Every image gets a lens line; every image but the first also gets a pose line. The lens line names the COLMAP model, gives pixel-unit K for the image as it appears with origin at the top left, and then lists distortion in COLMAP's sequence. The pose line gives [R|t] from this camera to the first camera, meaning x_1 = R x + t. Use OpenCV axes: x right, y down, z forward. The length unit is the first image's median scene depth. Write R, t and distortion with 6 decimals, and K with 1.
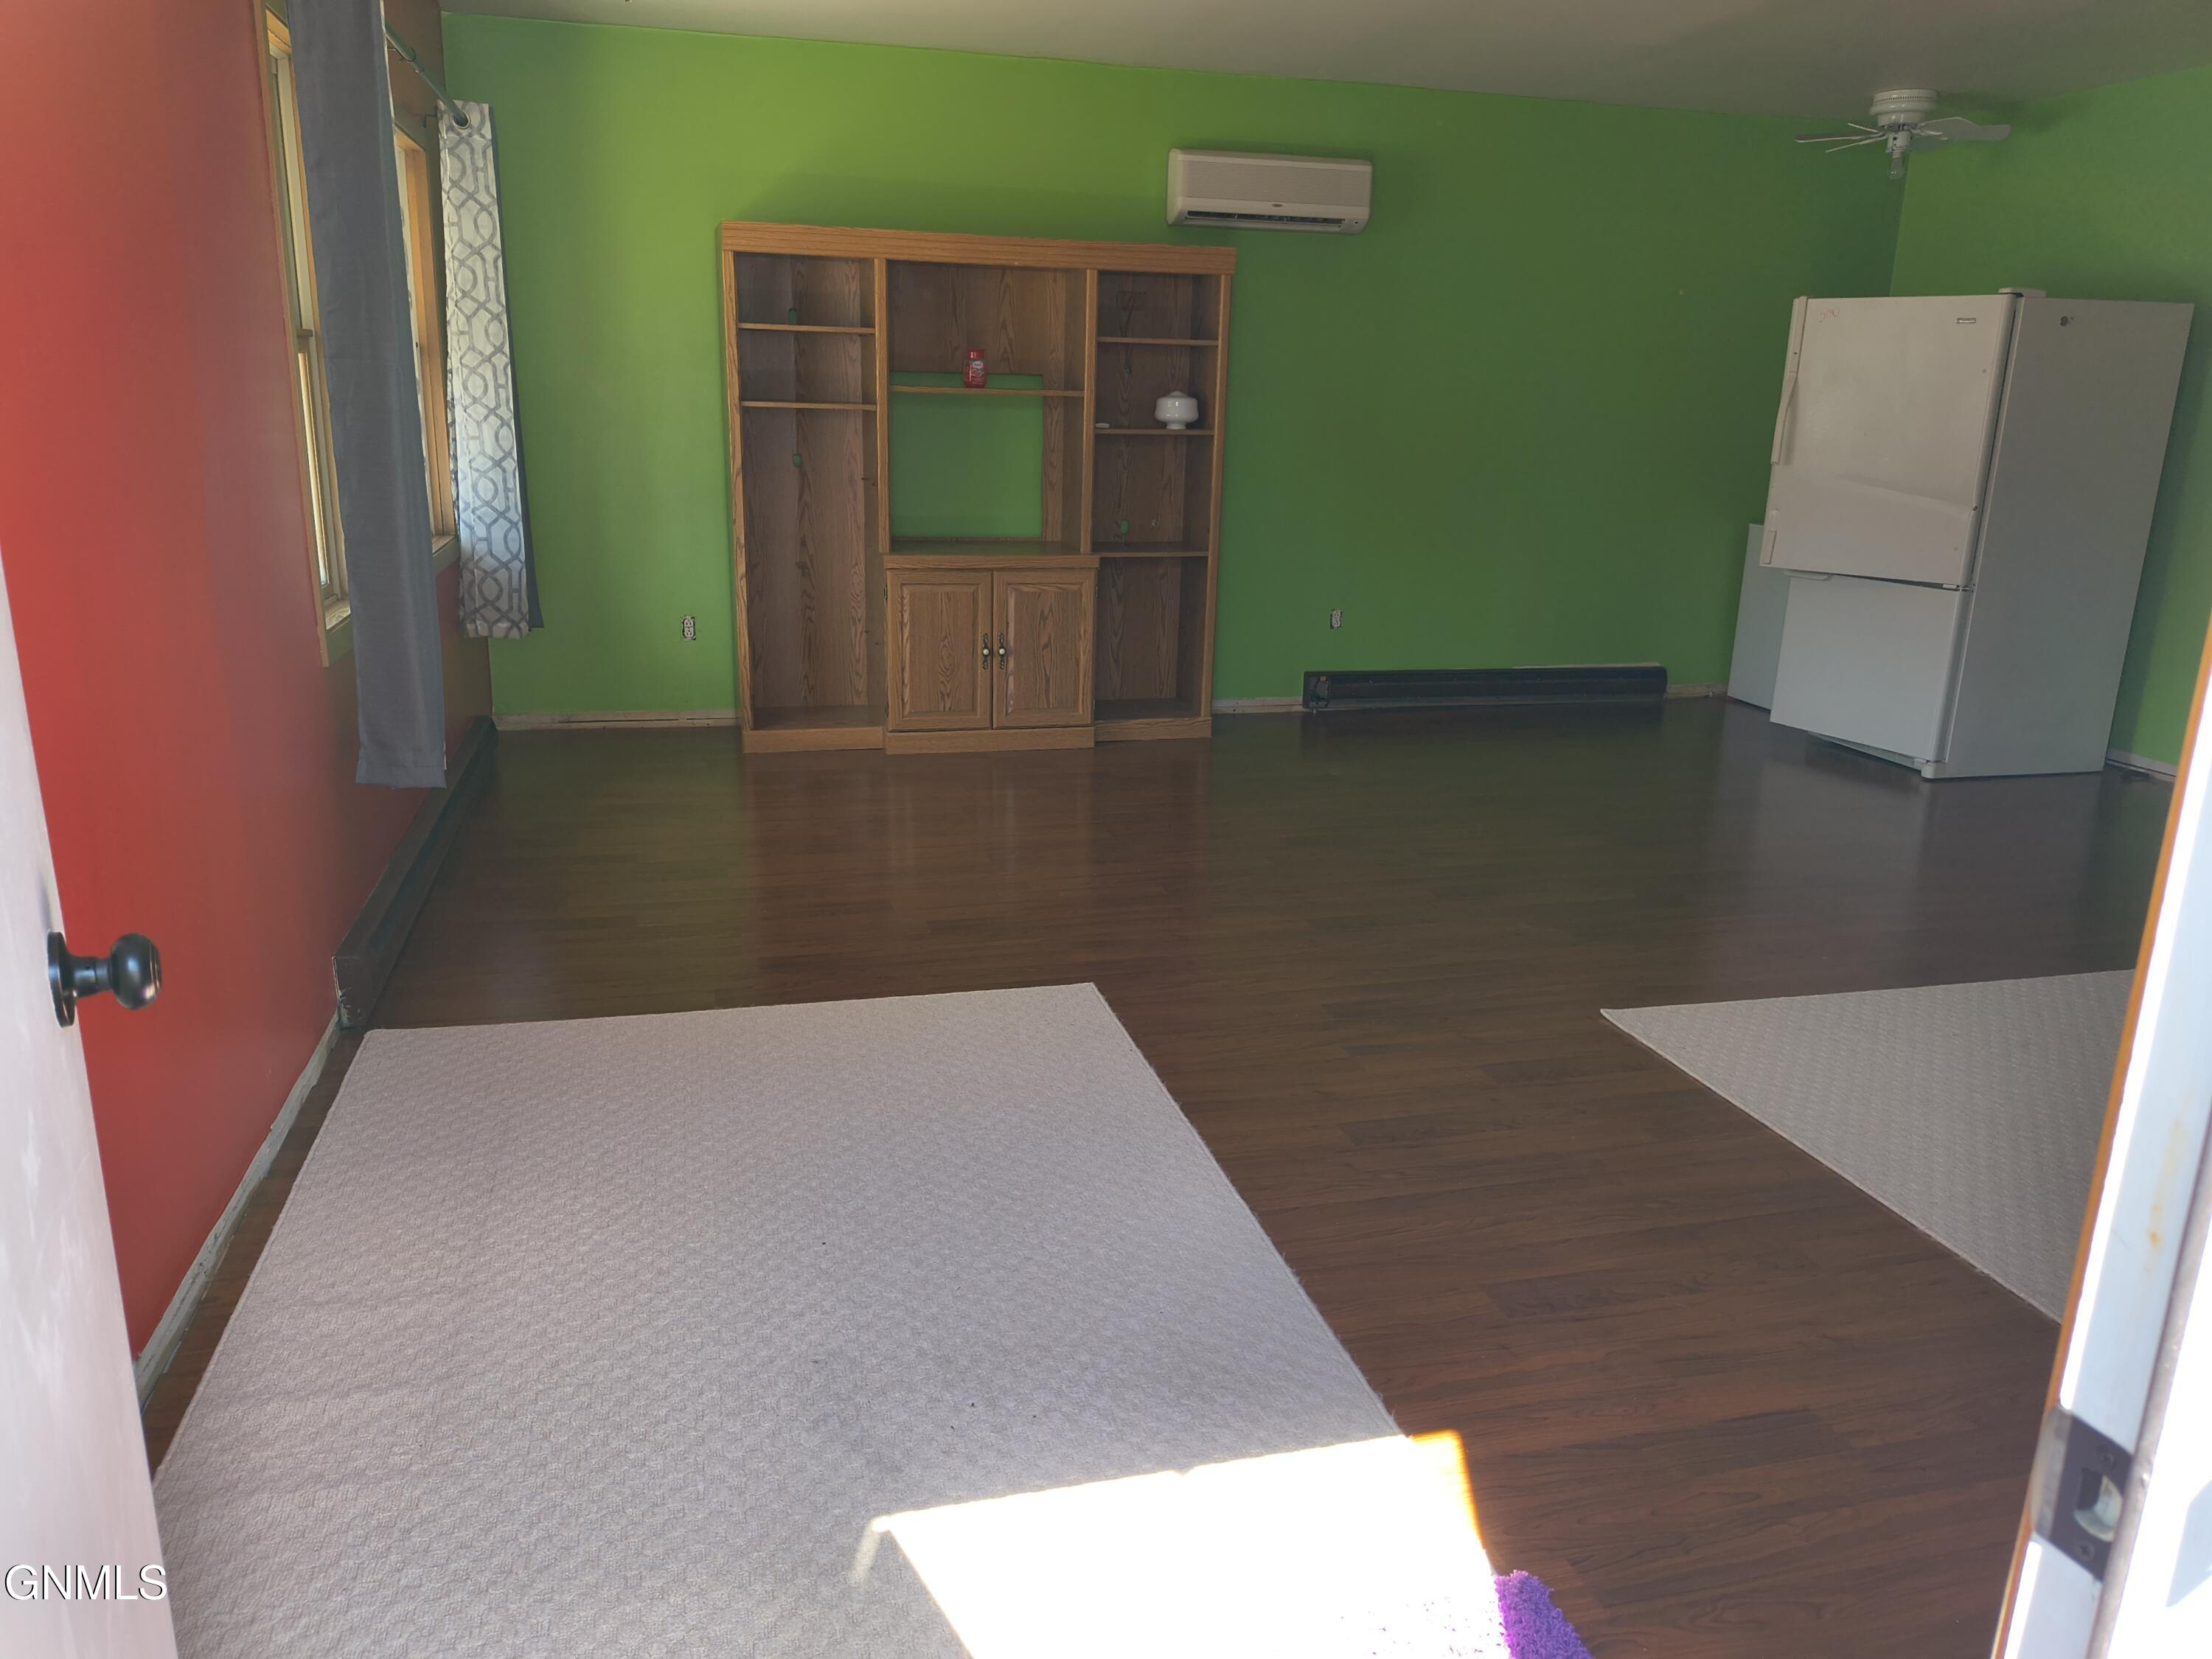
lens RADIAL K [[1598.4, 0, 1102.2], [0, 1598.4, 841.0], [0, 0, 1]] dist [0.074436, -0.110033]
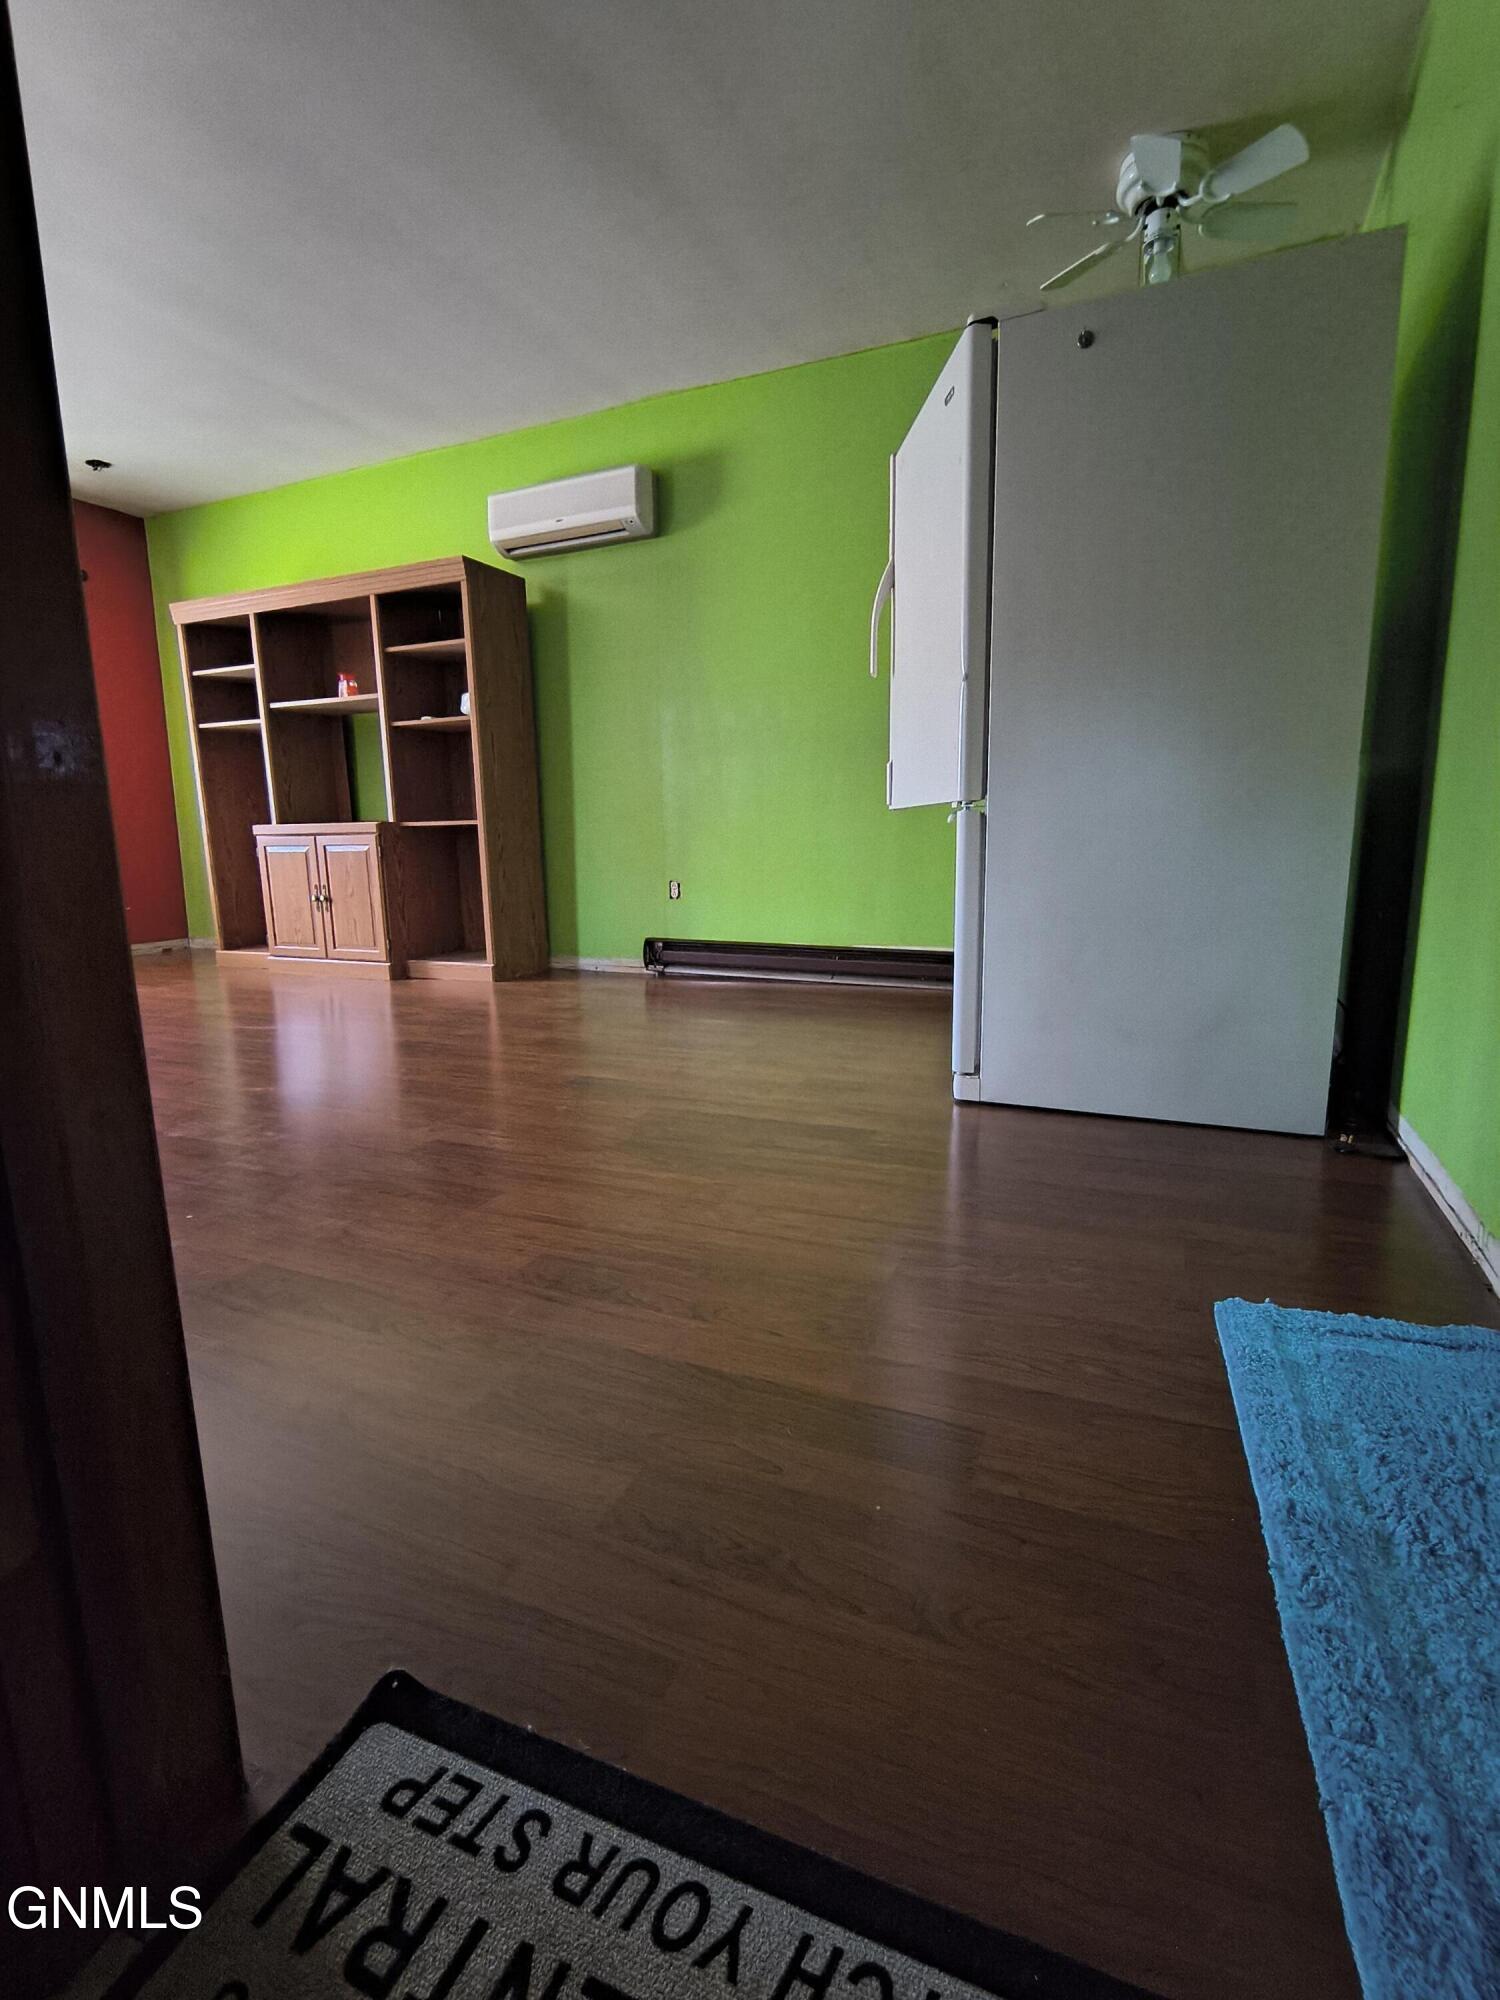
lens RADIAL K [[929.7, 0, 750.7], [0, 929.7, 1009.5], [0, 0, 1]] dist [-0.013080, 0.000078]
pose [[0.780978, 0.078724, -0.619577, 0.652041], [-0.137174, 0.989422, -0.047191, -0.041145], [0.609308, 0.121845, 0.783516, 0.618510]]
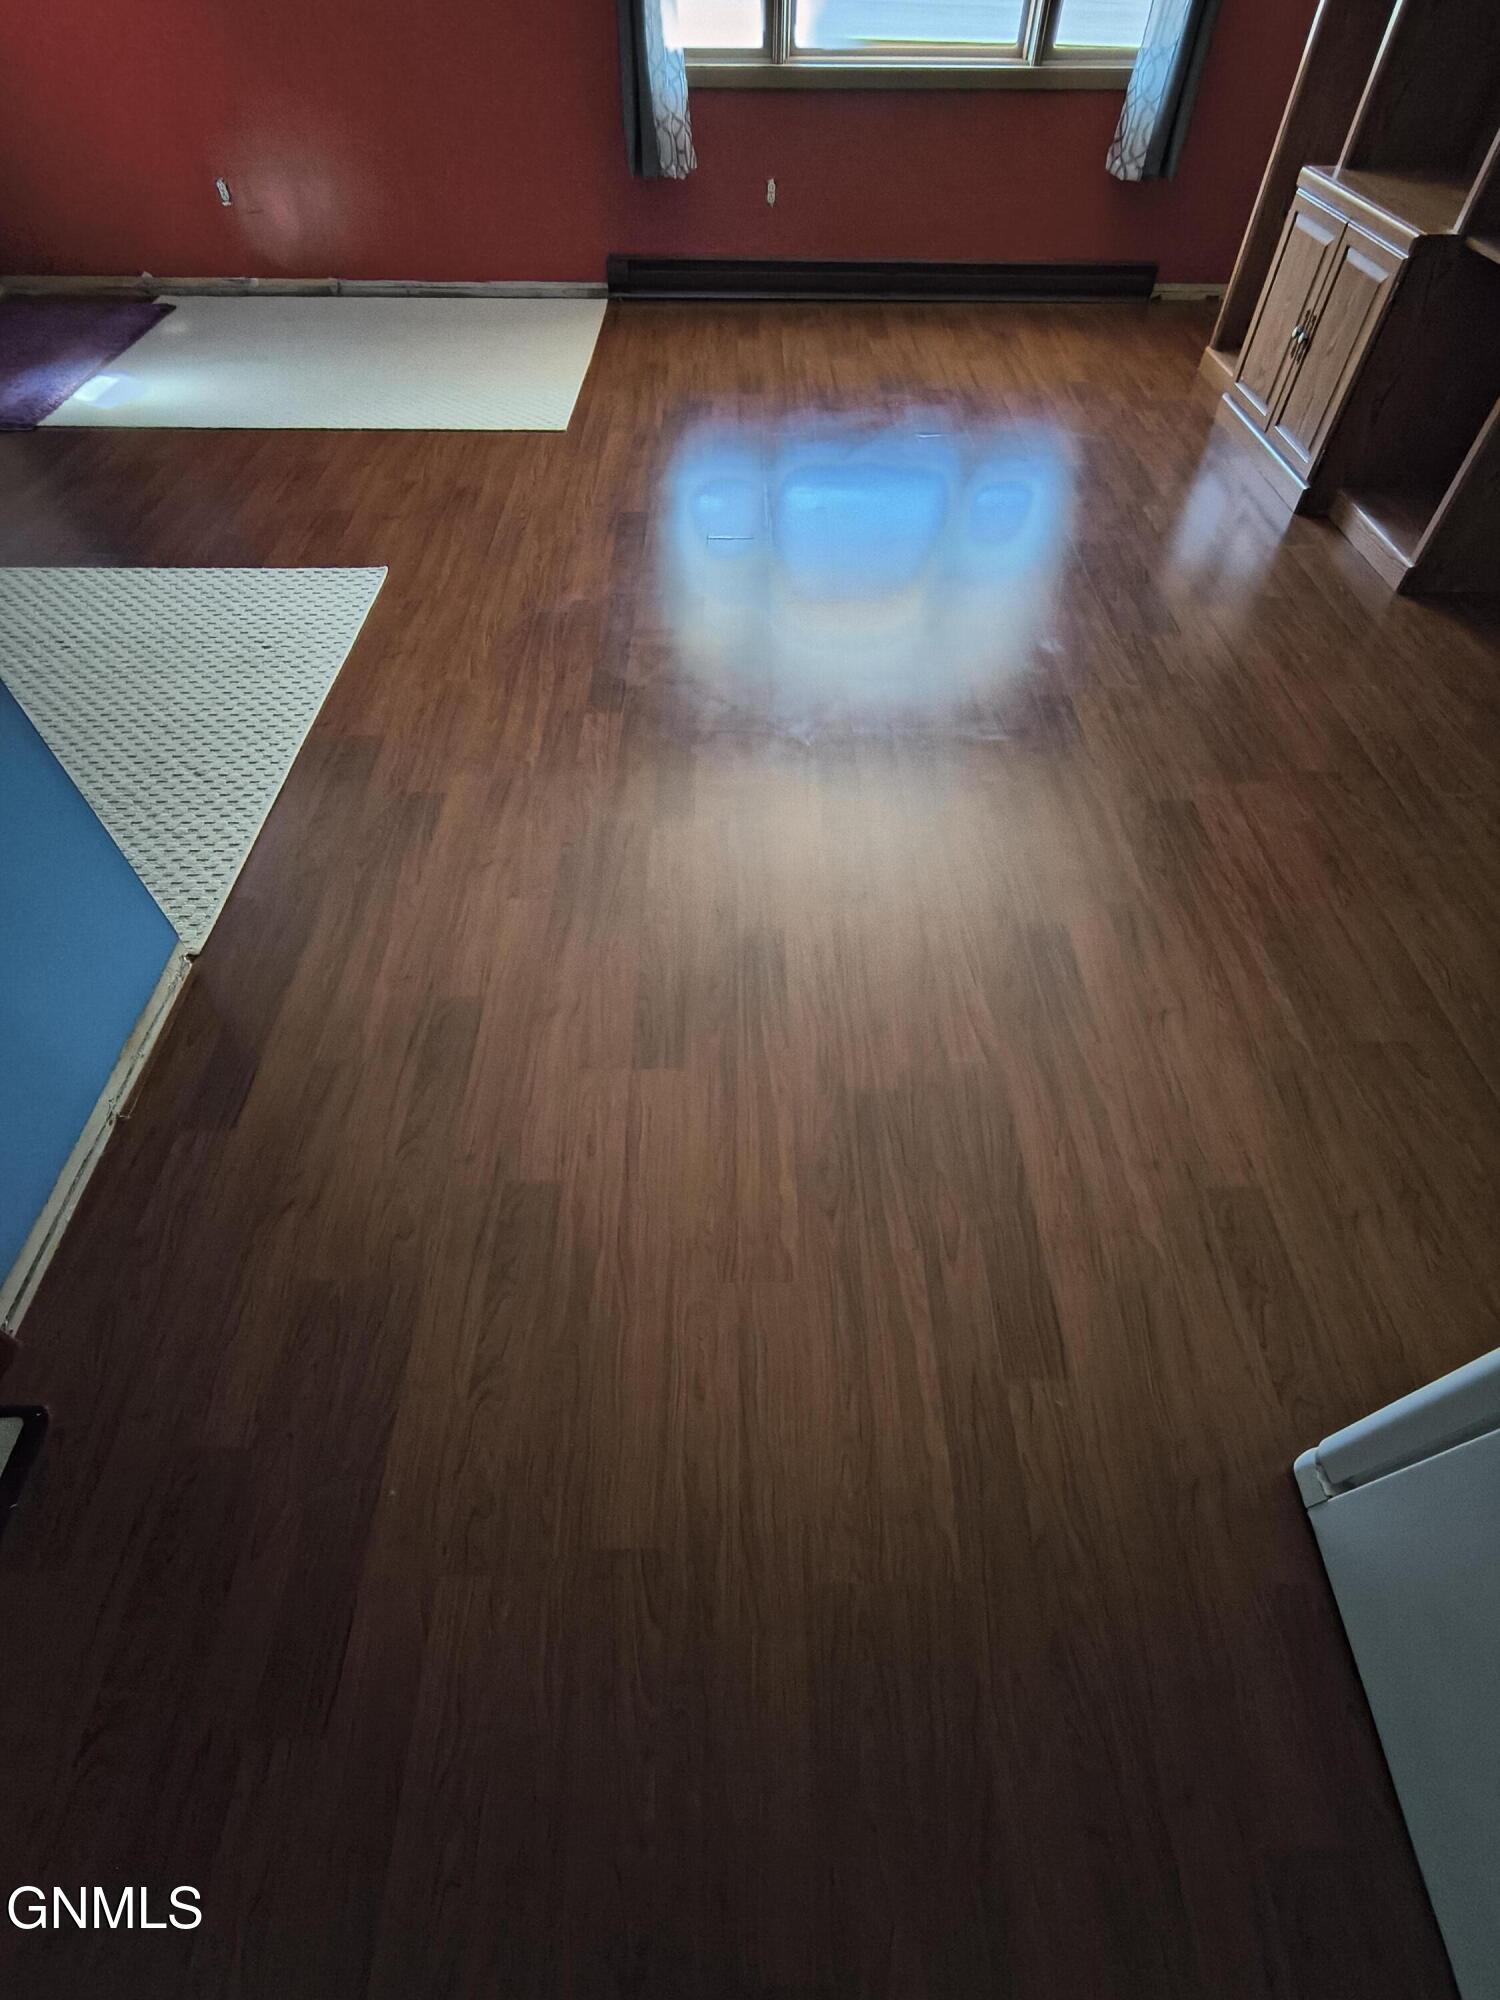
lens RADIAL K [[927.2, 0, 740.7], [0, 927.2, 995.1], [0, 0, 1]] dist [-0.009619, 0.001656]
pose [[-0.255830, 0.739874, -0.622203, 0.571954], [-0.269886, 0.563369, 0.780882, -0.218786], [0.928285, 0.367697, 0.055555, 0.795784]]
